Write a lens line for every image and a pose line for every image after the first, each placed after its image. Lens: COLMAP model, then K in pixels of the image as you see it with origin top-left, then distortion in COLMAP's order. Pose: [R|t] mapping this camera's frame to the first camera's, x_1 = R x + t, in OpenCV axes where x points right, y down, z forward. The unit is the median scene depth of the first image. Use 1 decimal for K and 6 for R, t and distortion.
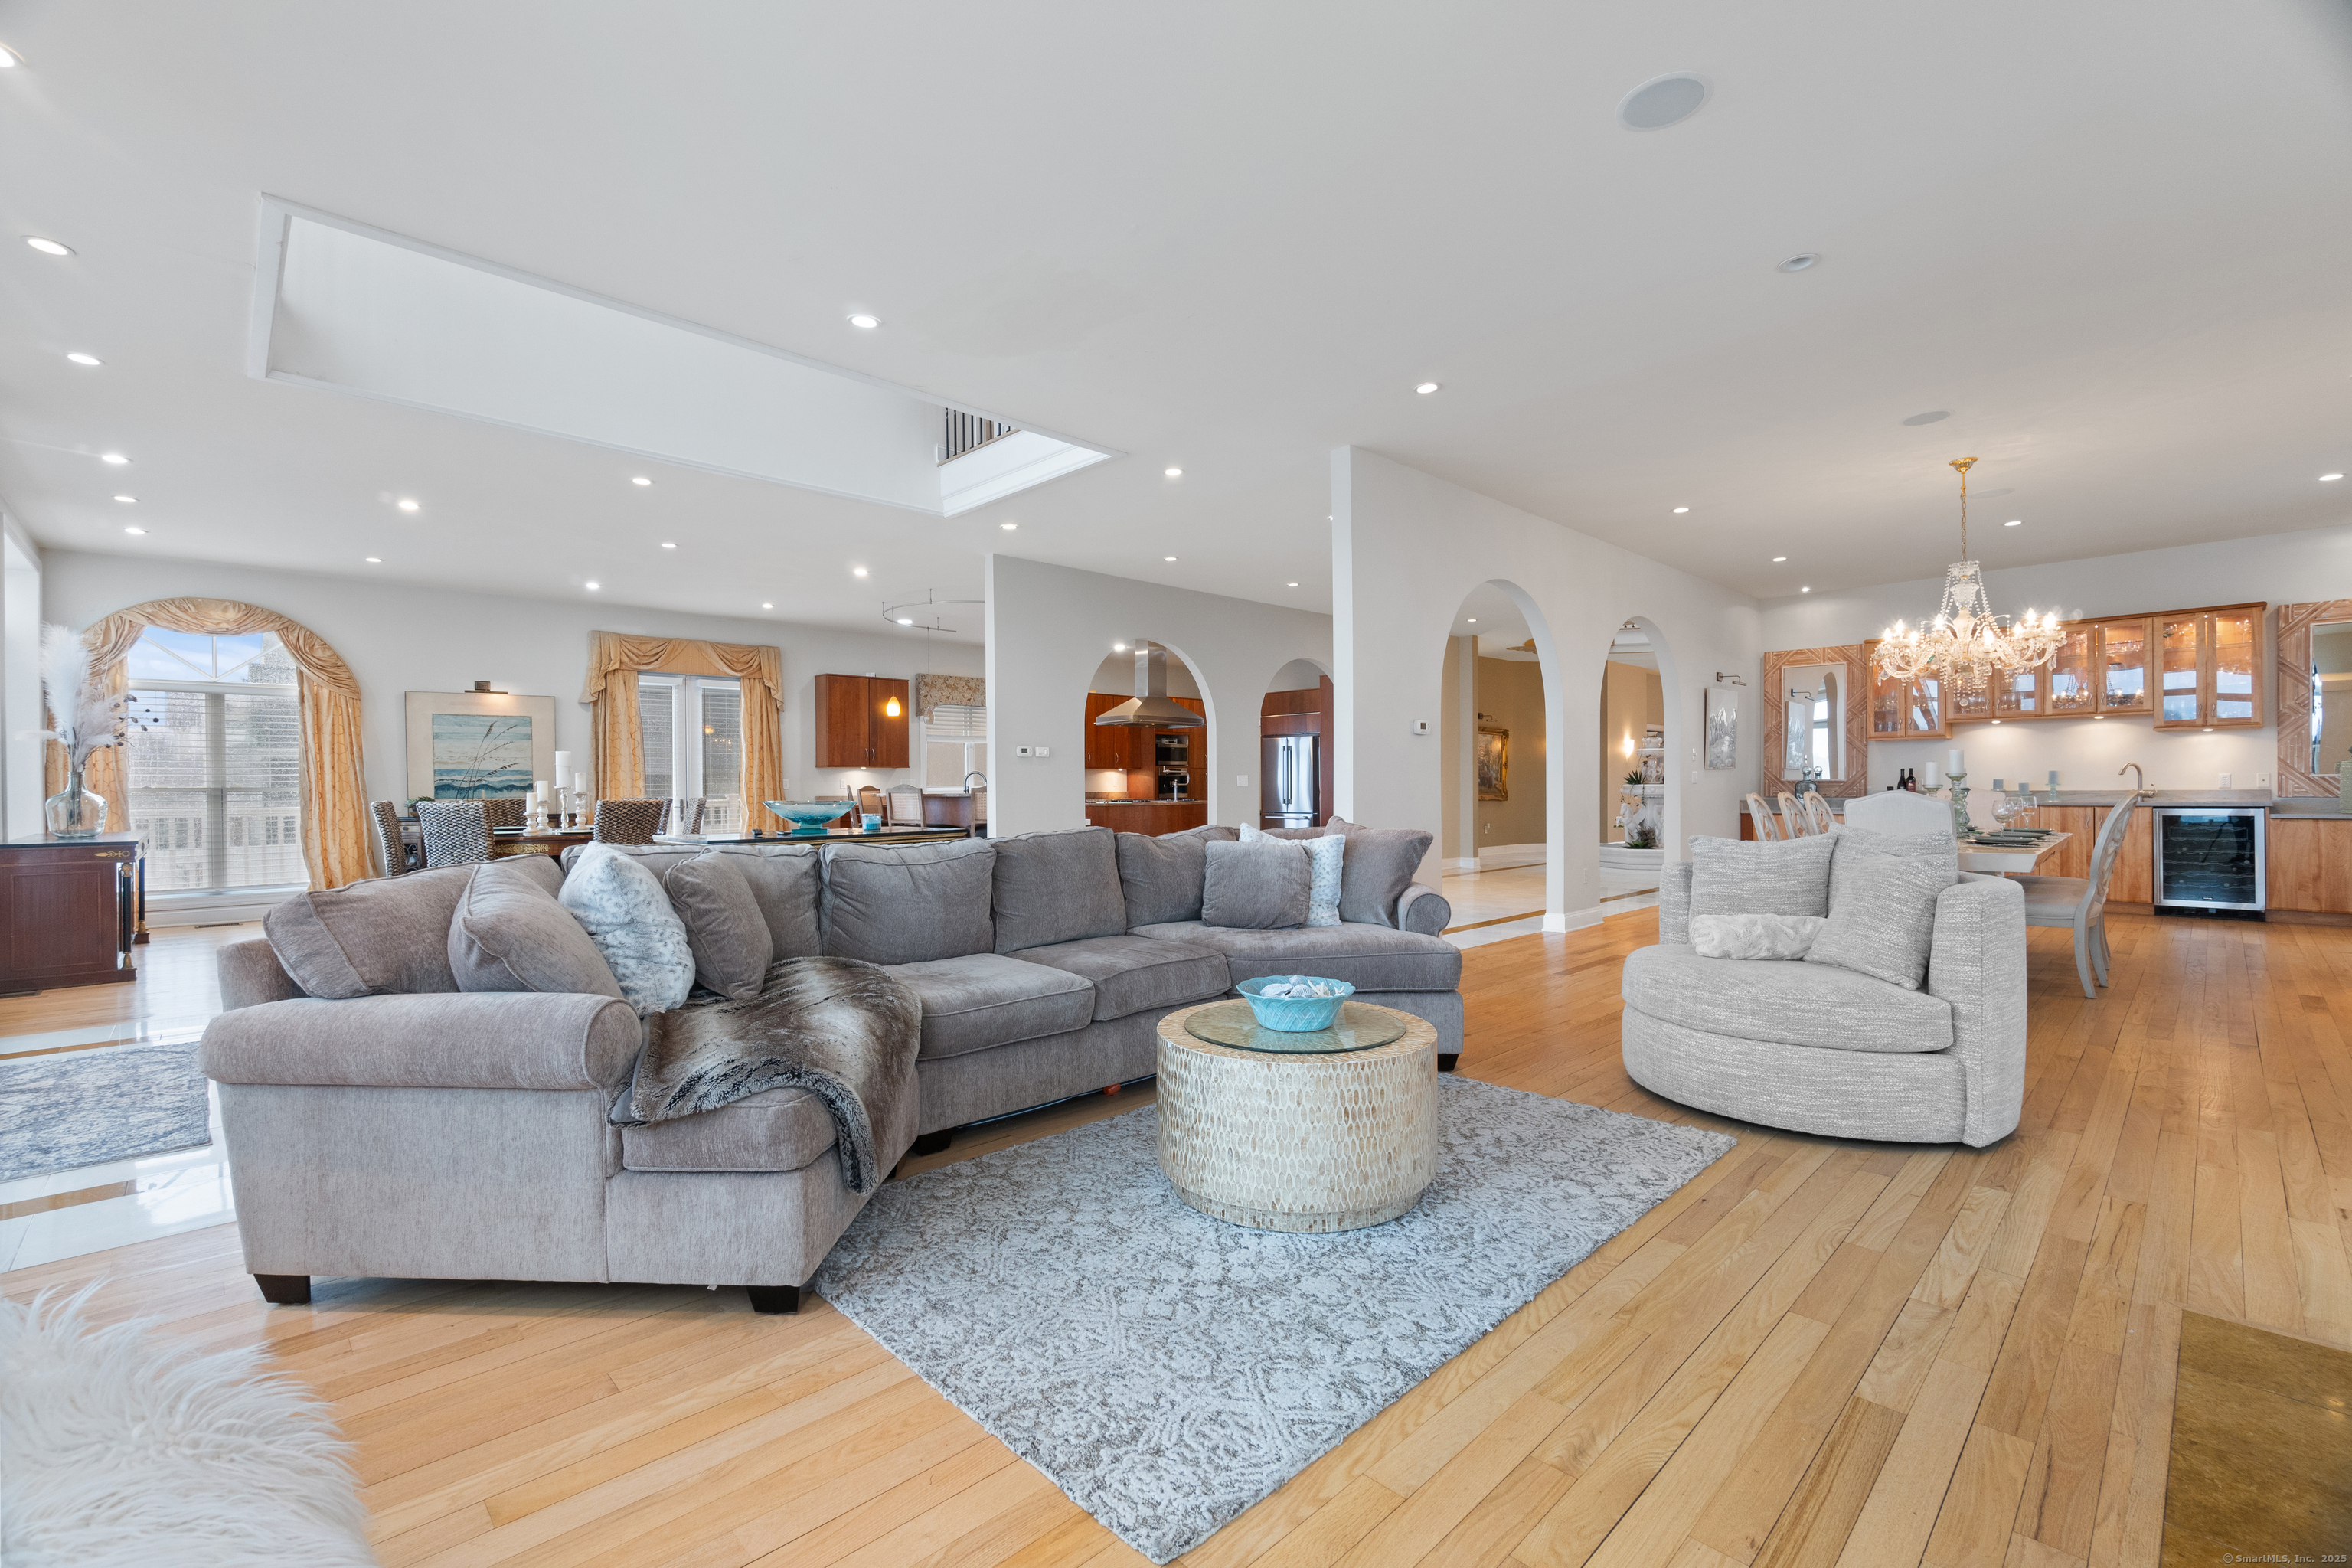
lens RADIAL K [[1011.1, 0, 1163.7], [0, 1011.1, 782.4], [0, 0, 1]] dist [-0.003502, 0.000602]
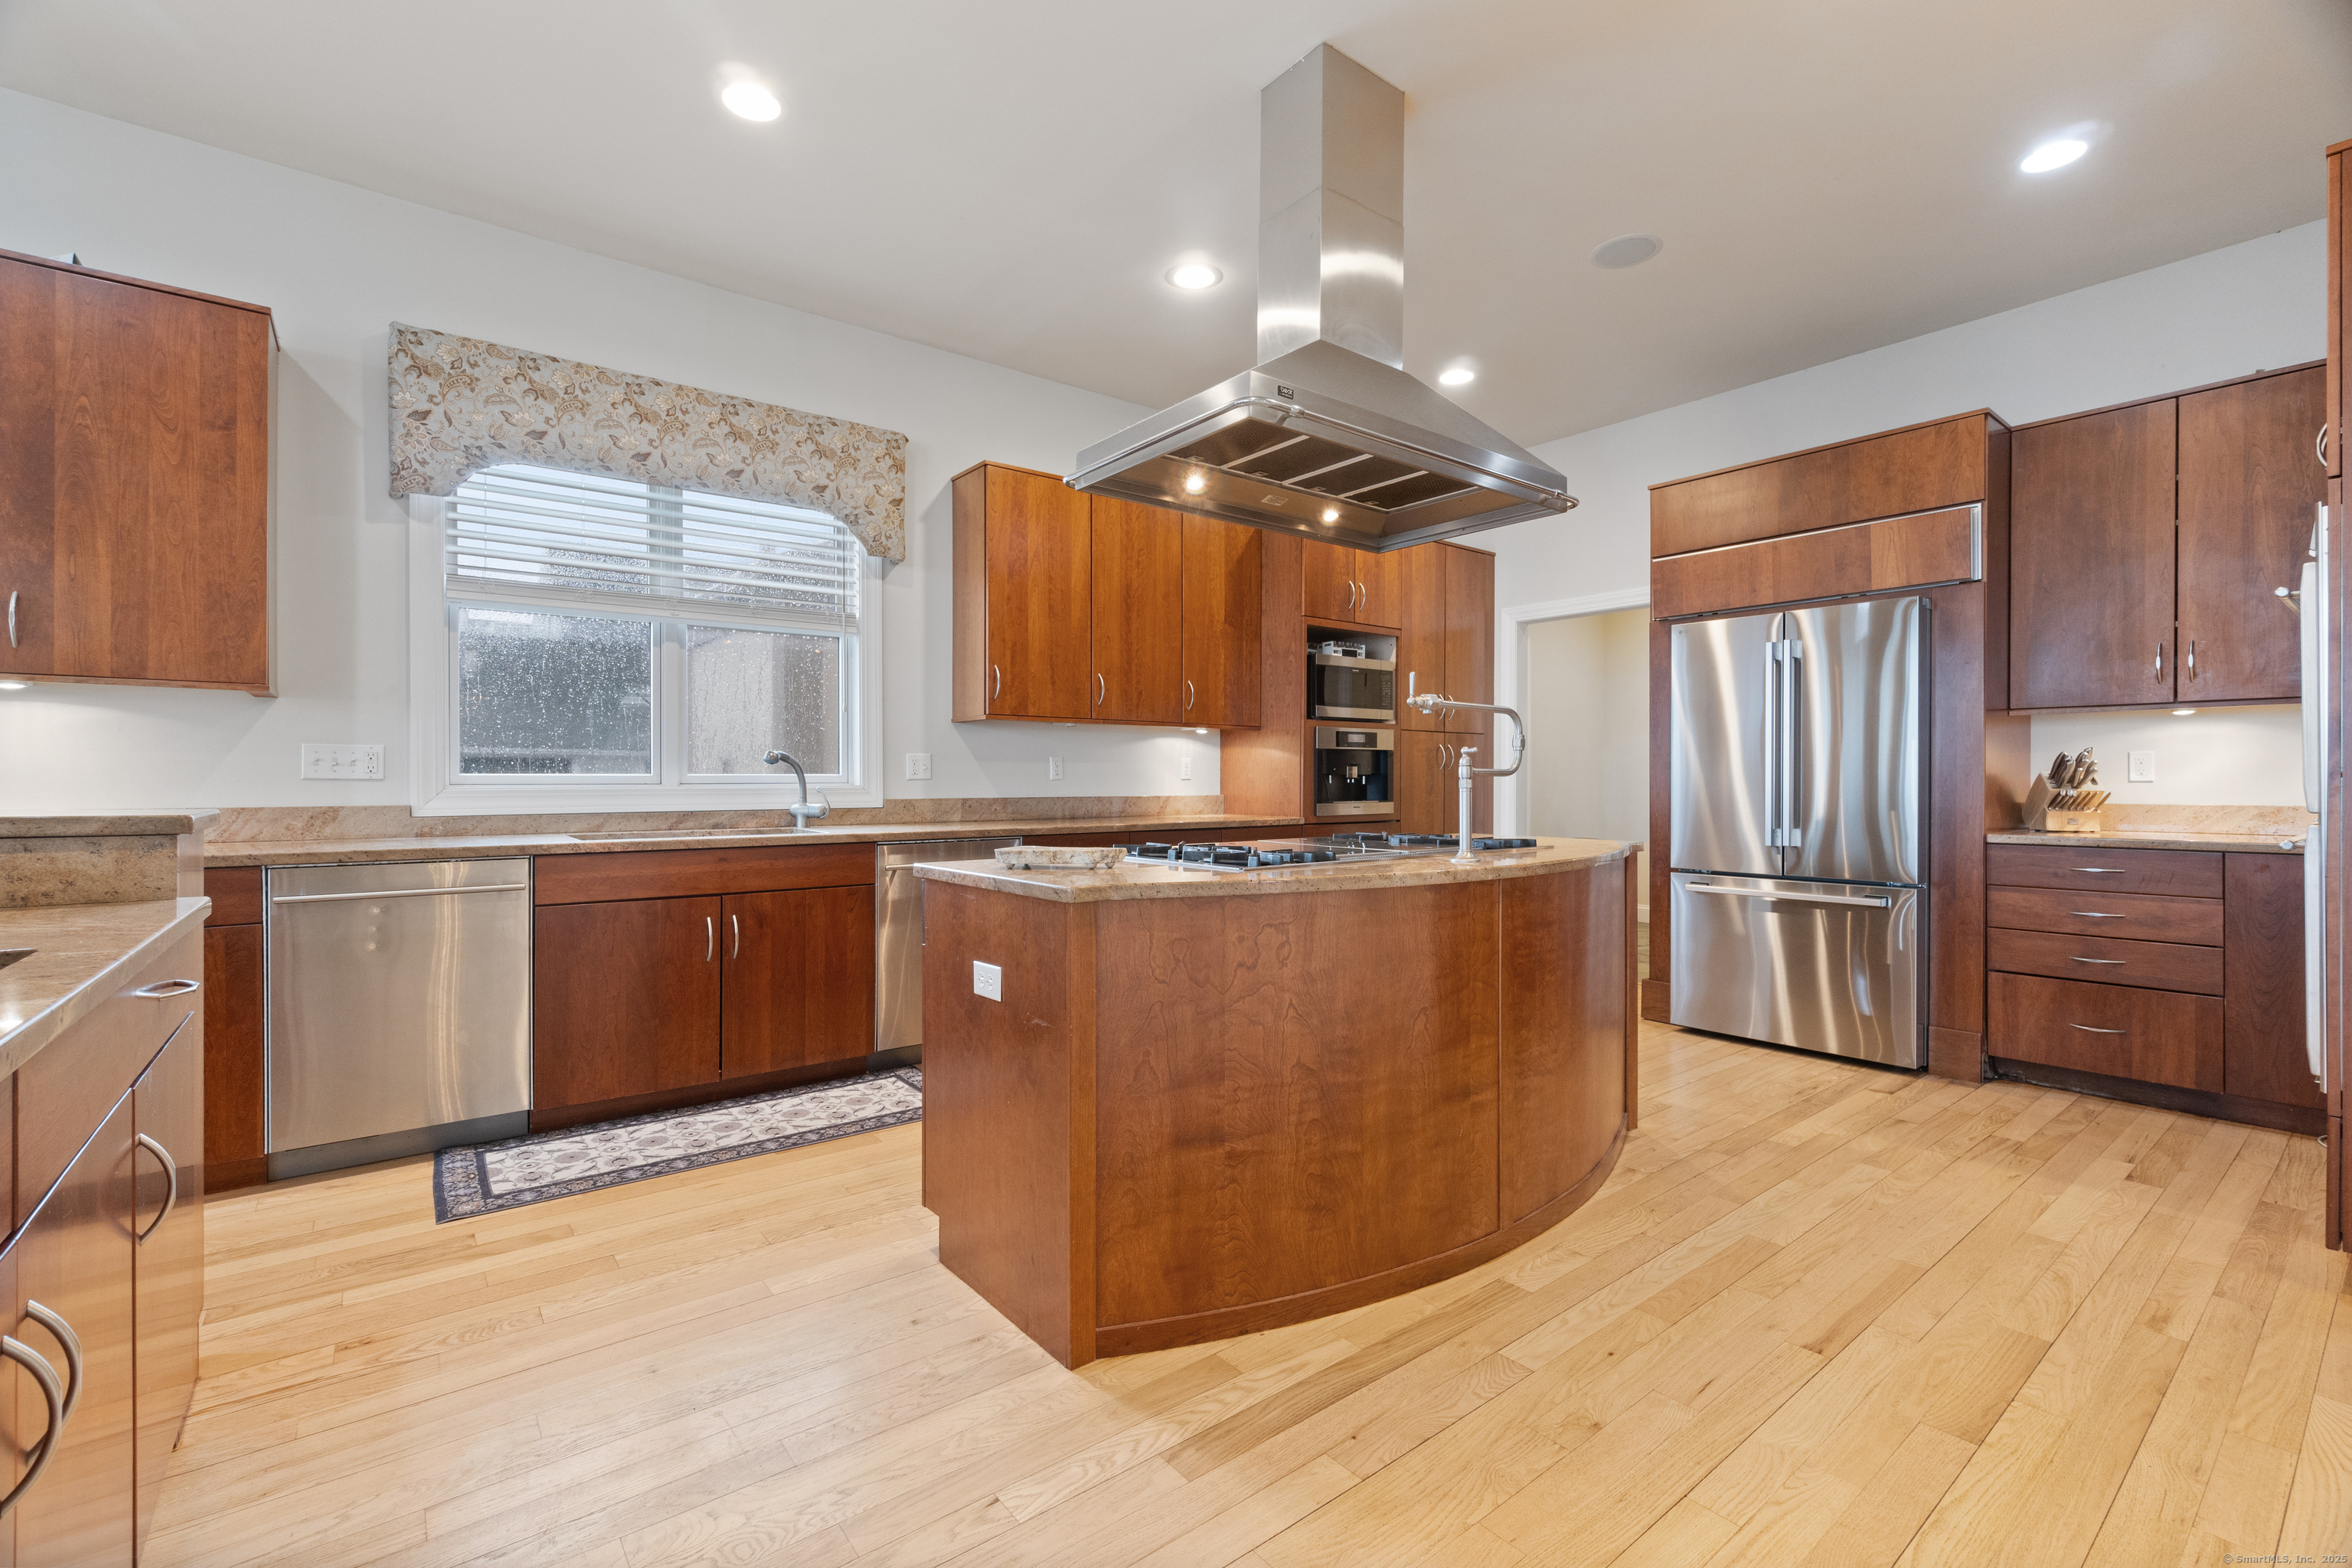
lens RADIAL K [[1011.1, 0, 1163.7], [0, 1011.1, 782.4], [0, 0, 1]] dist [-0.003502, 0.000602]
pose [[0.995444, 0.010597, -0.094761, -0.028584], [-0.009789, 0.999912, 0.008979, 0.002648], [0.094848, -0.008011, 0.995460, 0.826133]]
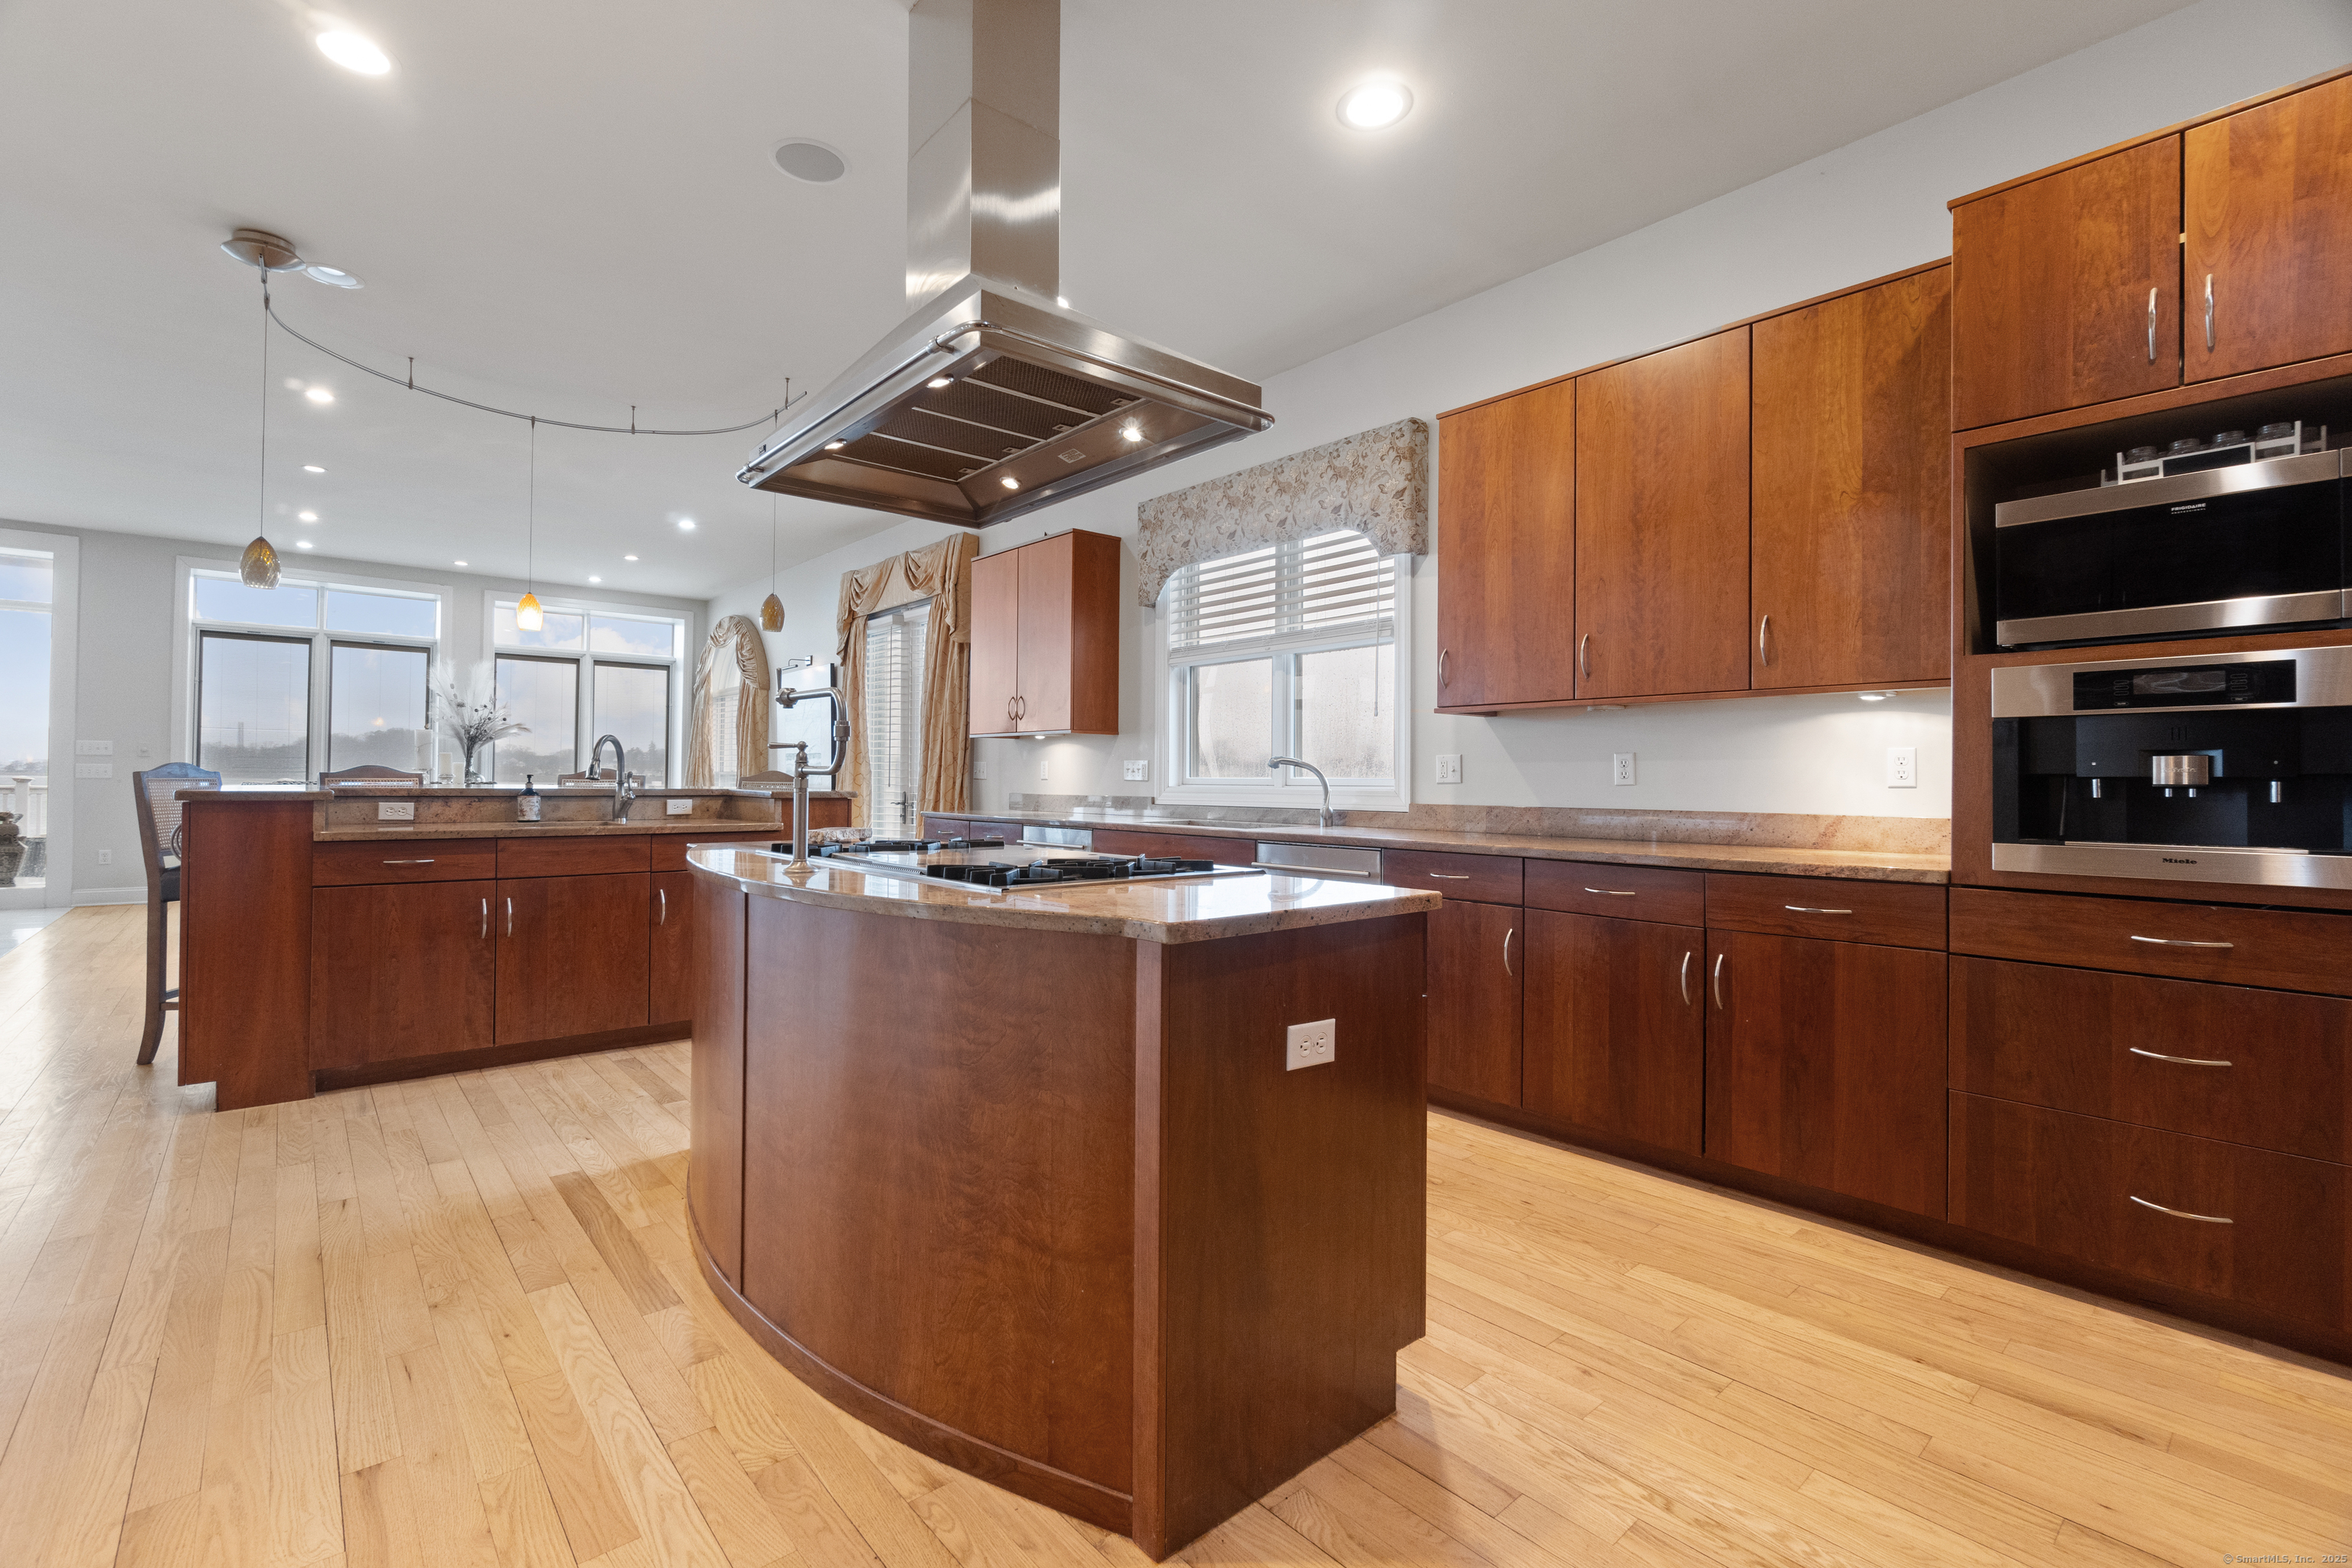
lens RADIAL K [[1011.1, 0, 1163.7], [0, 1011.1, 782.4], [0, 0, 1]] dist [-0.003502, 0.000602]
pose [[-0.038779, 0.014701, -0.999140, 0.185862], [0.000341, 0.999892, 0.014699, 0.000578], [0.999248, 0.000229, -0.038780, 1.102893]]
